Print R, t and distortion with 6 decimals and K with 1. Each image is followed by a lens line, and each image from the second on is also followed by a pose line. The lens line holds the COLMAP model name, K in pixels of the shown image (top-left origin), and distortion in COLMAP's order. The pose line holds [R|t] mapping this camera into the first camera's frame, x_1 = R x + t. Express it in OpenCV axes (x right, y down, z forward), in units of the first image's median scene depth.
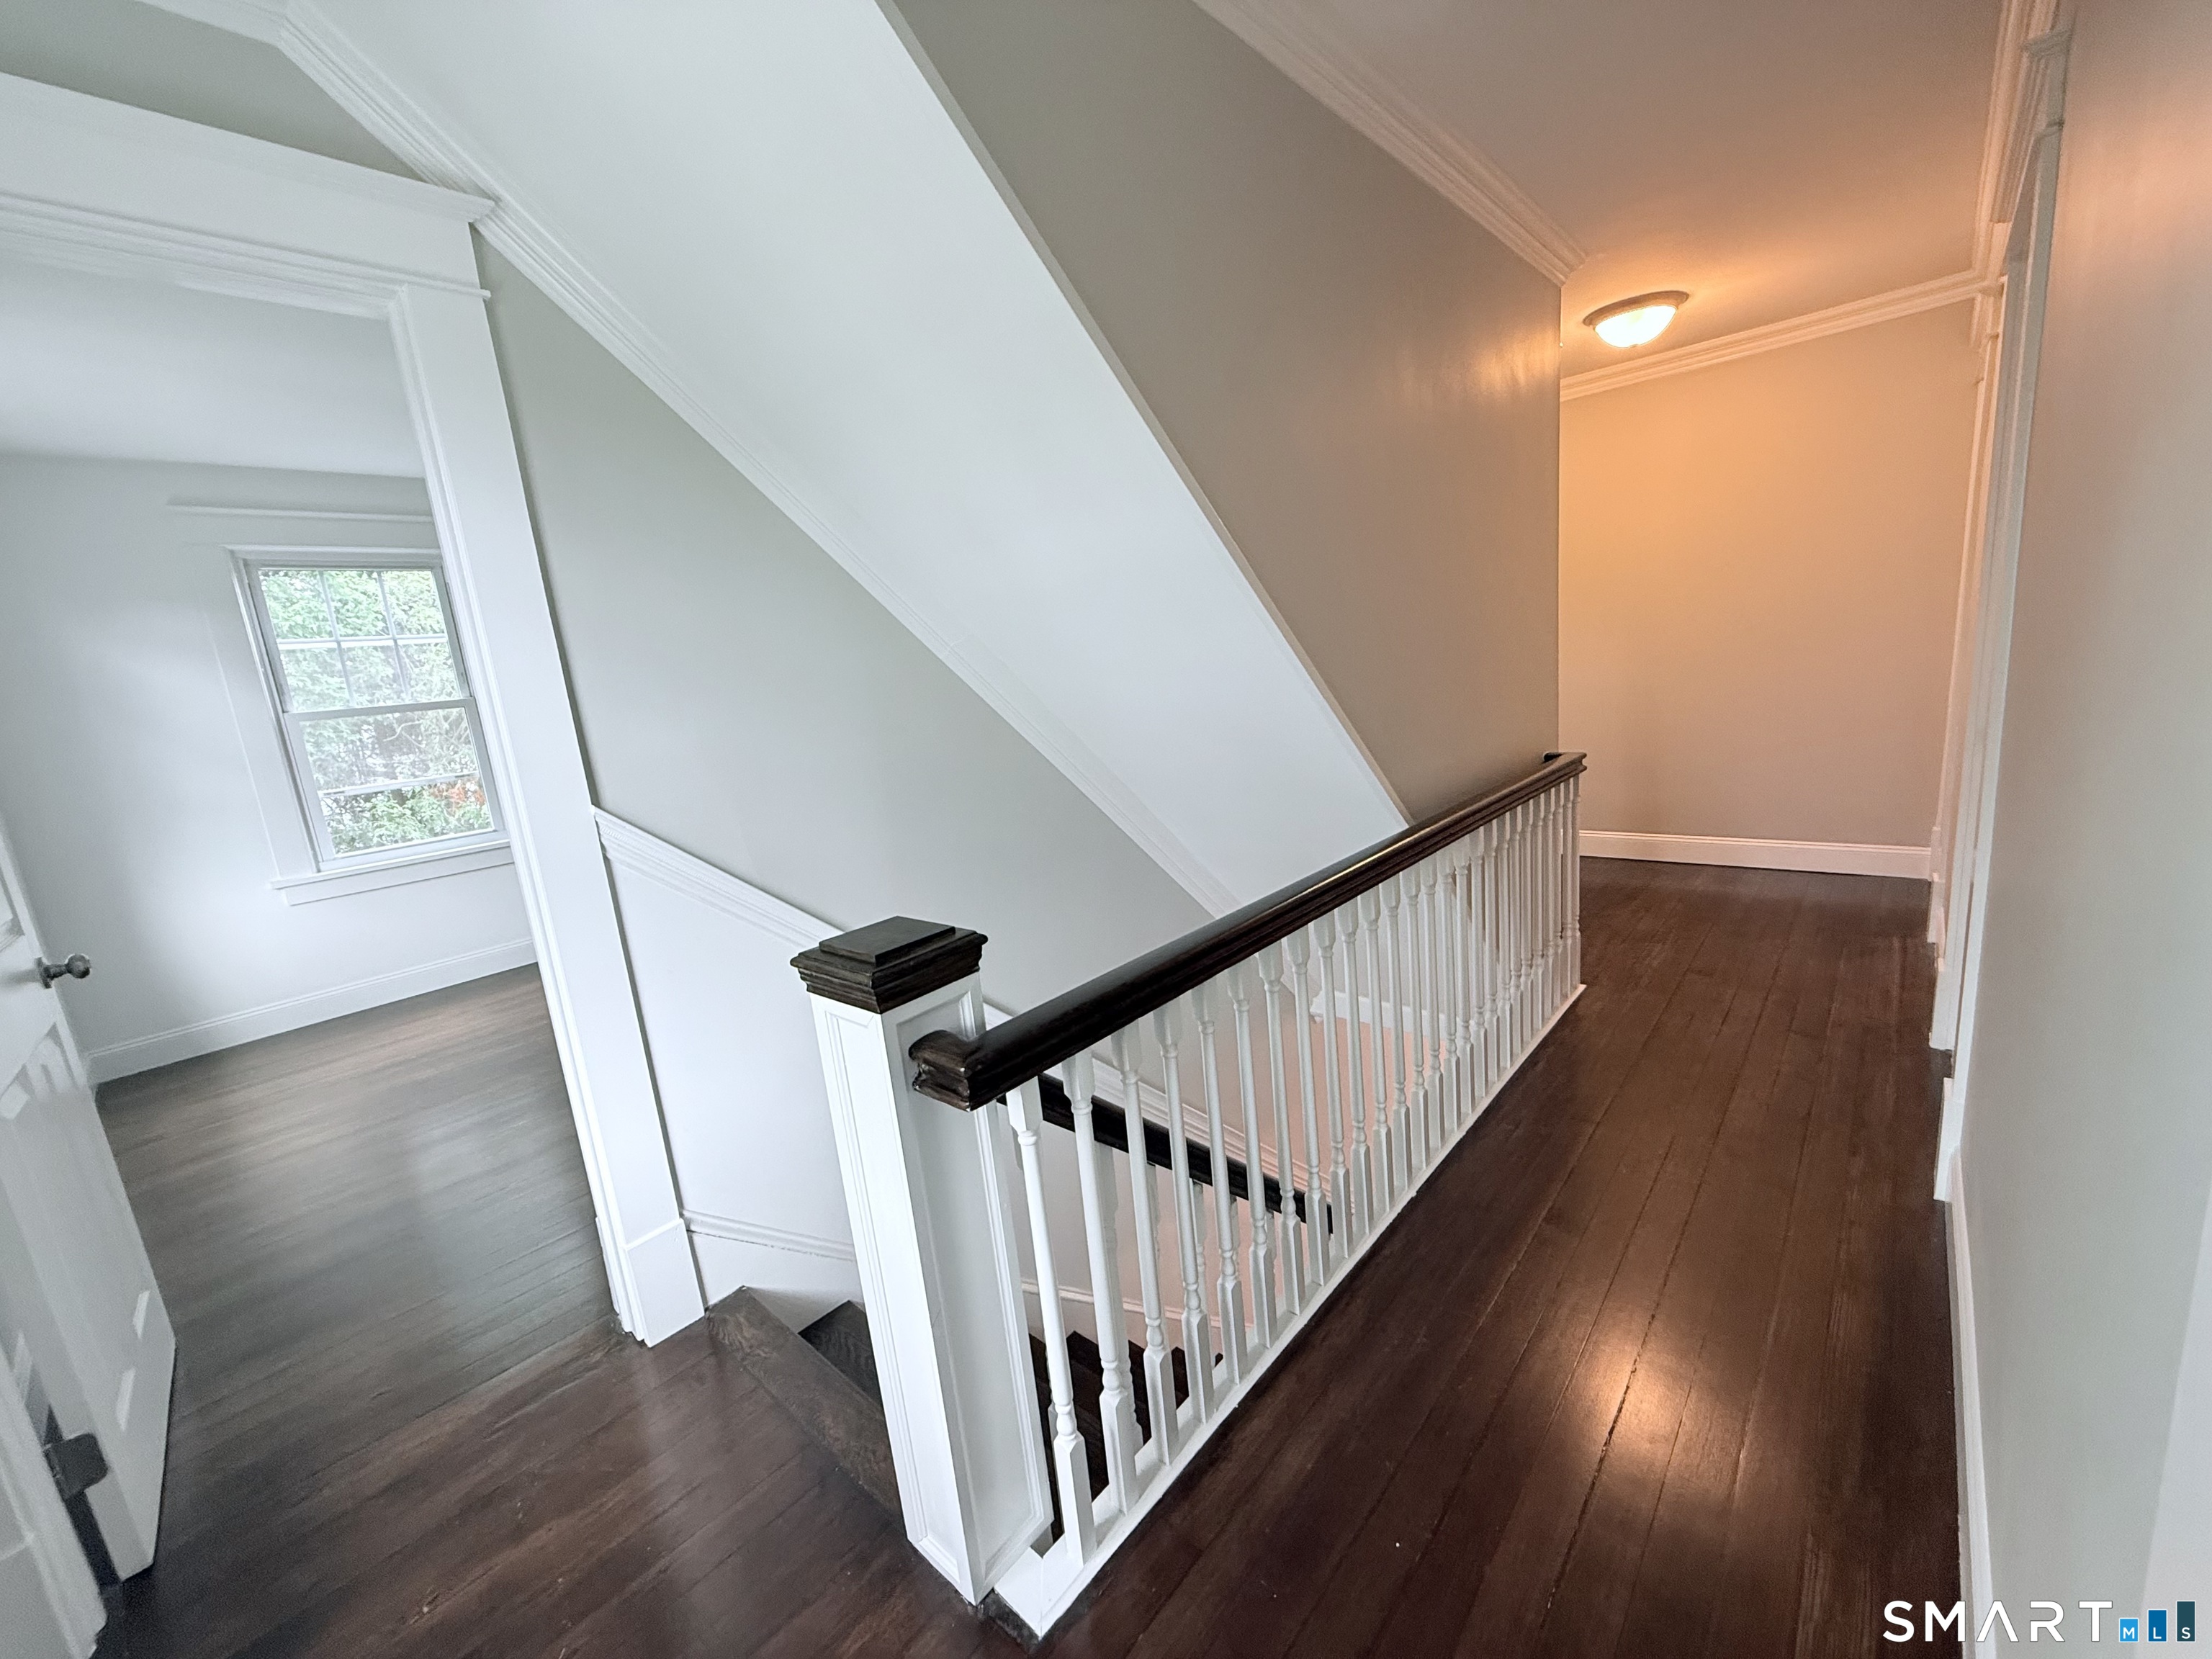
lens RADIAL K [[883.0, 0, 1104.7], [0, 883.0, 837.9], [0, 0, 1]] dist [-0.001552, -0.000274]
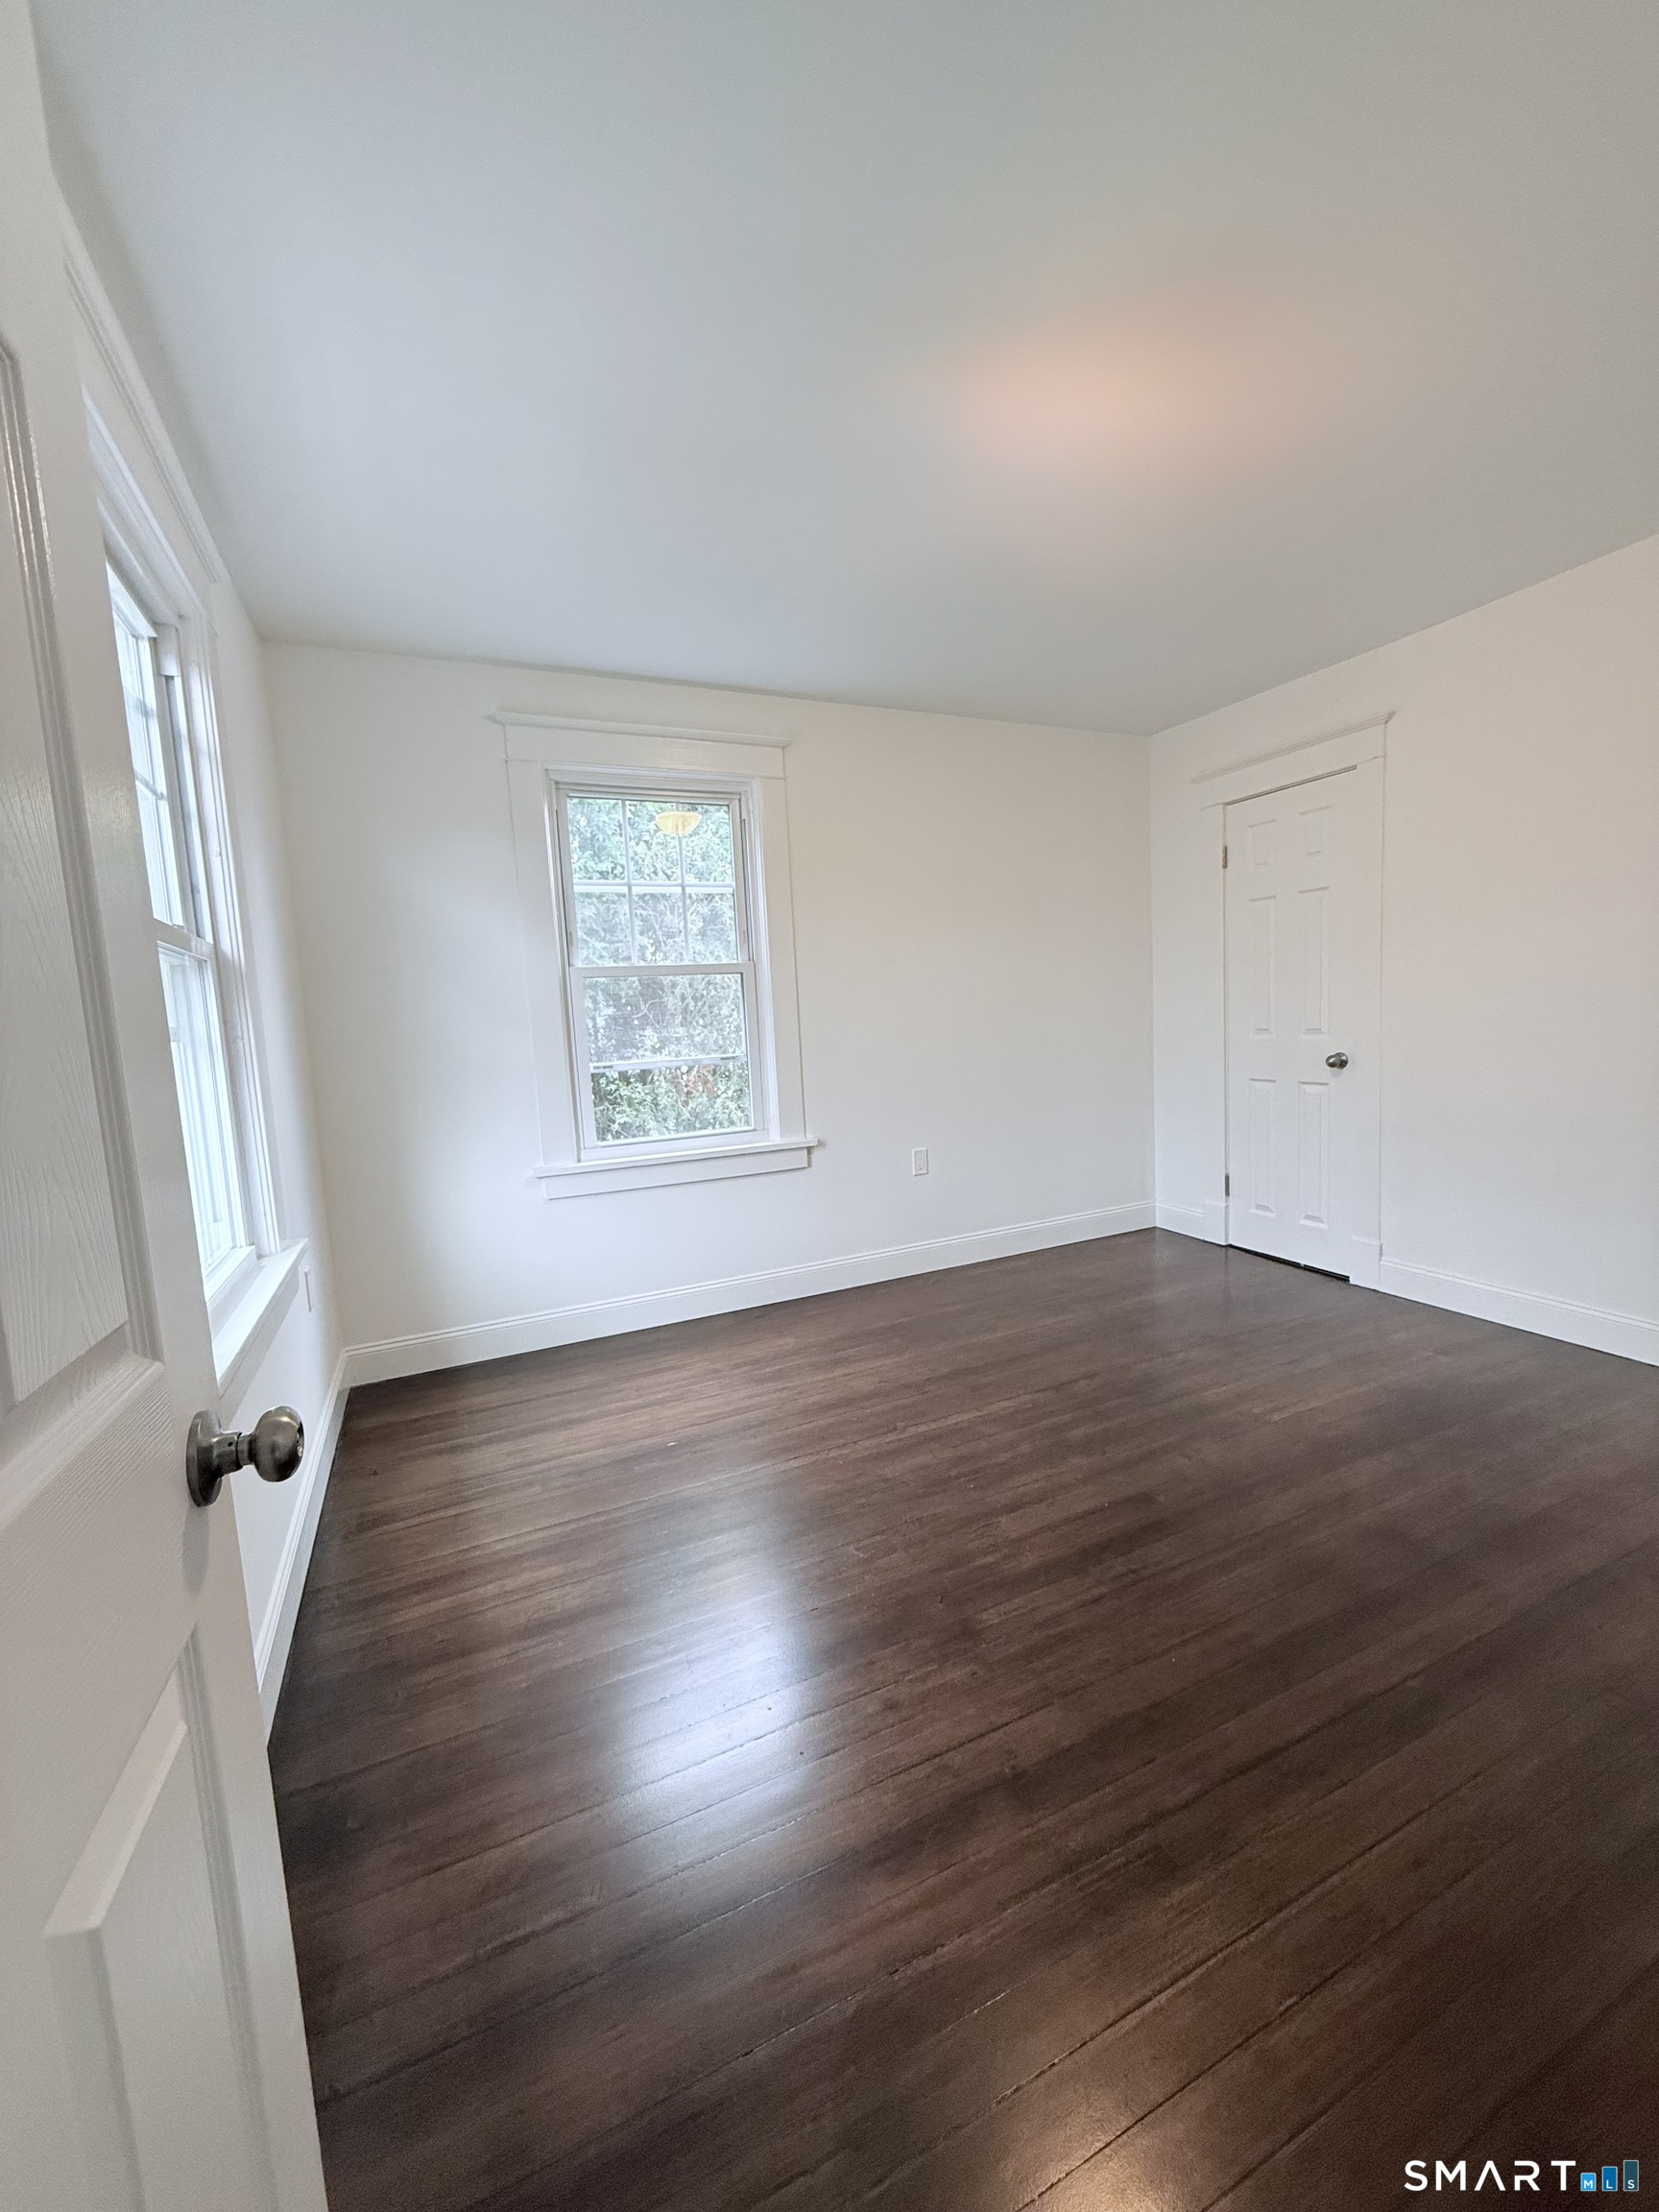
lens RADIAL K [[883.0, 0, 832.0], [0, 883.0, 1114.2], [0, 0, 1]] dist [-0.001552, -0.000274]
pose [[0.921990, 0.090998, -0.376369, -0.377159], [-0.114843, 0.992522, -0.041361, 0.002314], [0.369791, 0.081358, 0.925546, 0.334277]]
